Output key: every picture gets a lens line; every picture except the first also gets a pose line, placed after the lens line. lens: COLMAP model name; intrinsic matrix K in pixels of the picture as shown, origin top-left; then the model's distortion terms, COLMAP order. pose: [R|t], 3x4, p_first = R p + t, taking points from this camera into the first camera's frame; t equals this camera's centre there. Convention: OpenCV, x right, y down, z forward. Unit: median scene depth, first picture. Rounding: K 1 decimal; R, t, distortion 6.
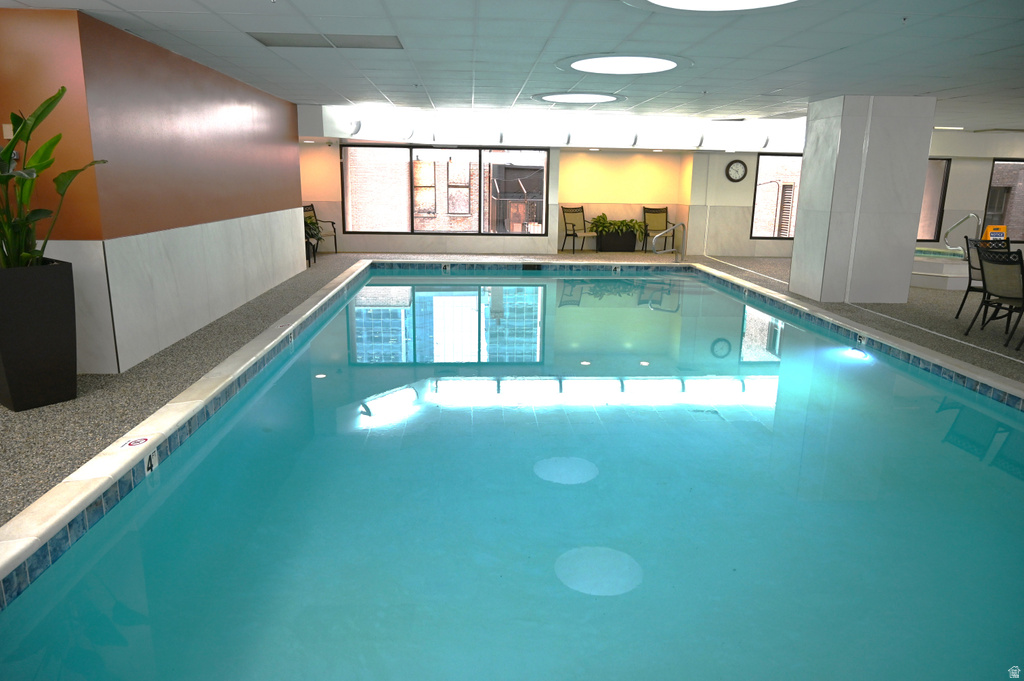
lens RADIAL K [[674.2, 0, 512.0], [0, 674.2, 340.5], [0, 0, 1]] dist [-0.015158, 0.001583]
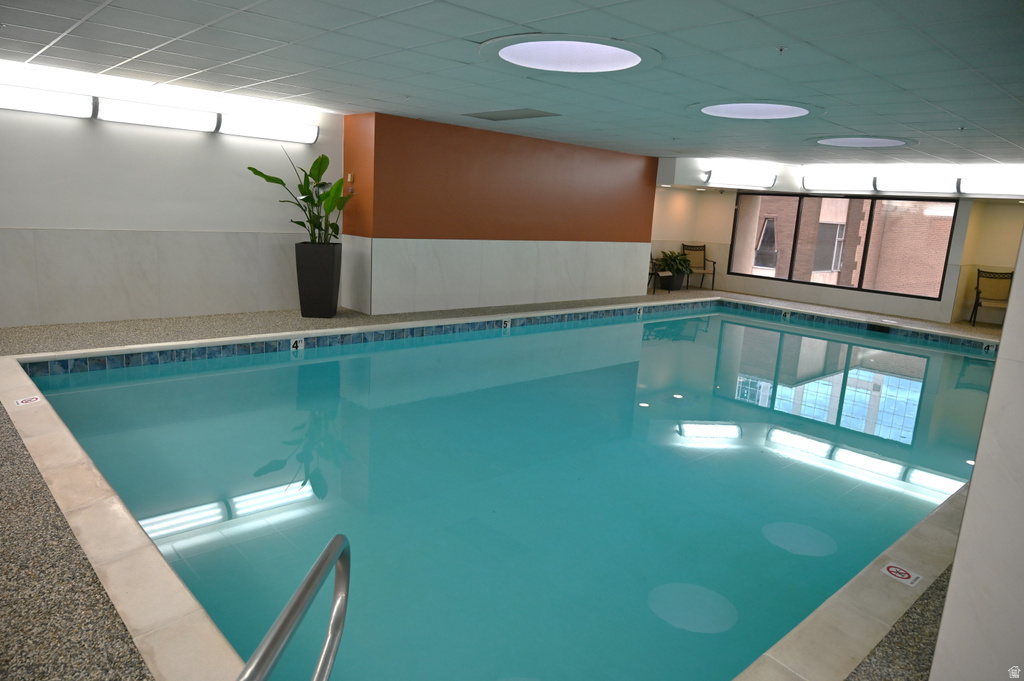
lens RADIAL K [[674.2, 0, 512.0], [0, 674.2, 340.5], [0, 0, 1]] dist [-0.015158, 0.001583]
pose [[0.631011, 0.171933, -0.756481, 0.404215], [-0.228827, 0.972996, 0.030269, -0.008999], [0.741257, 0.154003, 0.653315, 0.059661]]
